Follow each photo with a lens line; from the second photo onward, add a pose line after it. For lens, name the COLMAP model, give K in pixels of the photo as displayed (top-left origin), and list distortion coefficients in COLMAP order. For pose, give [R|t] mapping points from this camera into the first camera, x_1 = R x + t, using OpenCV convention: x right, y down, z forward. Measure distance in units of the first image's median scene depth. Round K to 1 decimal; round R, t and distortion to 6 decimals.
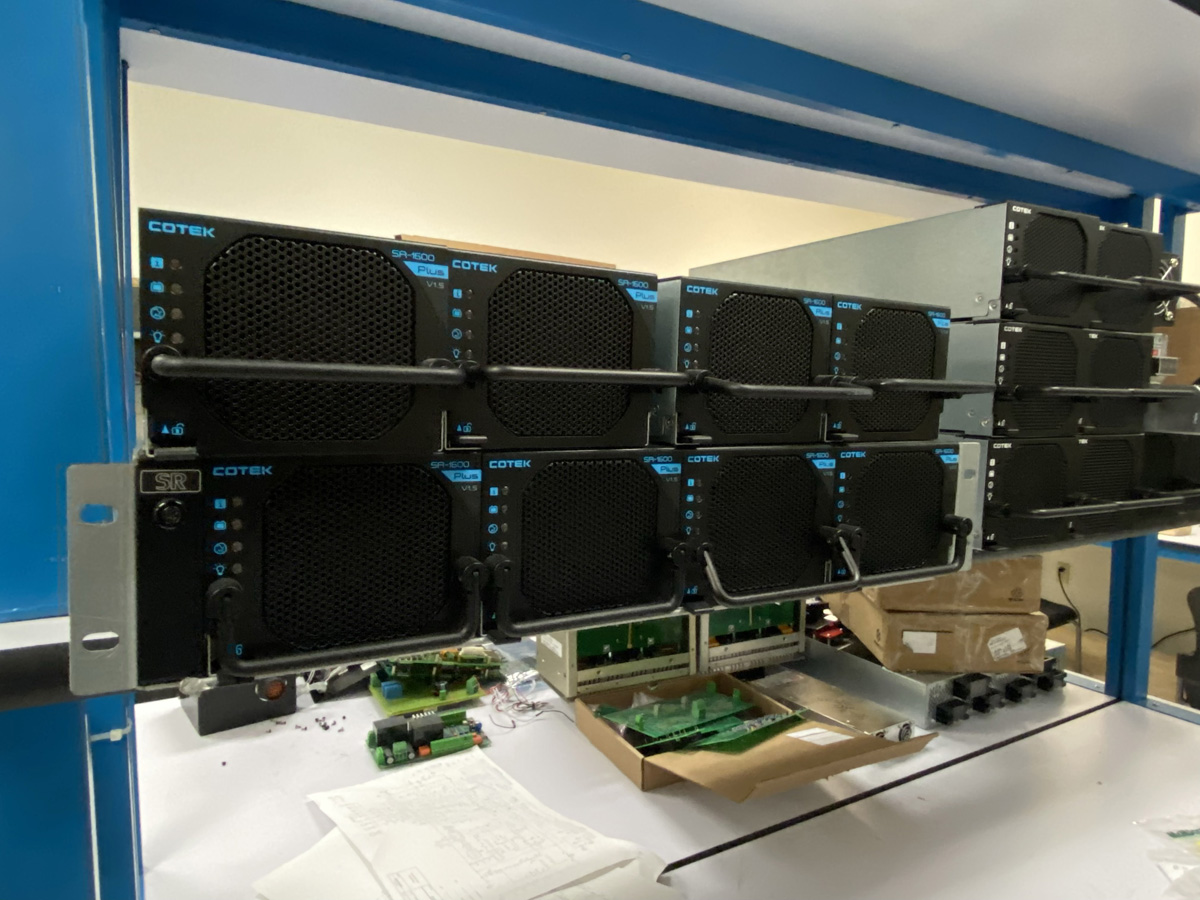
lens RADIAL K [[763.6, 0, 656.0], [0, 763.6, 442.1], [0, 0, 1]] dist [0.040054, -0.043628]
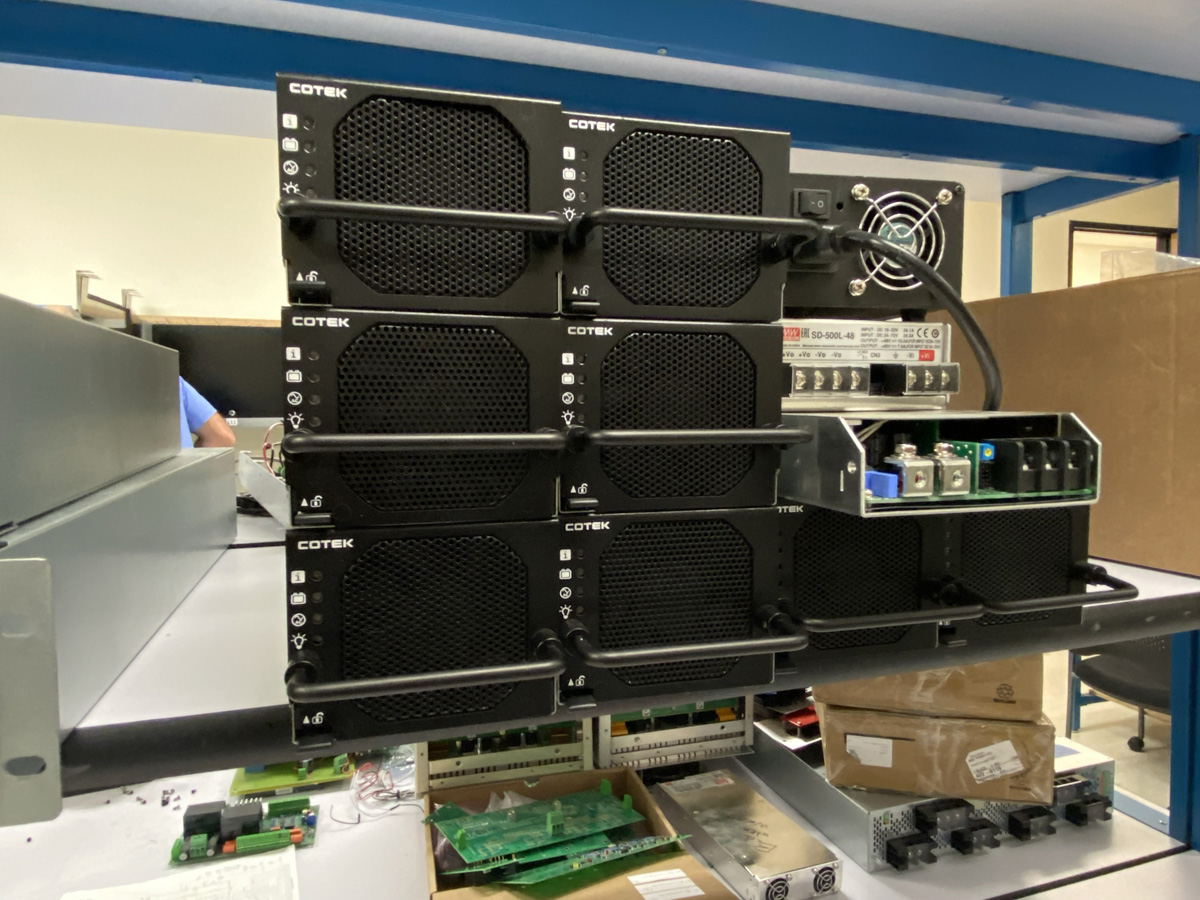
lens RADIAL K [[763.6, 0, 691.7], [0, 763.6, 441.9], [0, 0, 1]] dist [0.040054, -0.043628]
pose [[0.977357, -0.011125, -0.211305, 0.337251], [0.005545, 0.999621, -0.026983, -0.020720], [0.211525, 0.025201, 0.977048, 0.226095]]
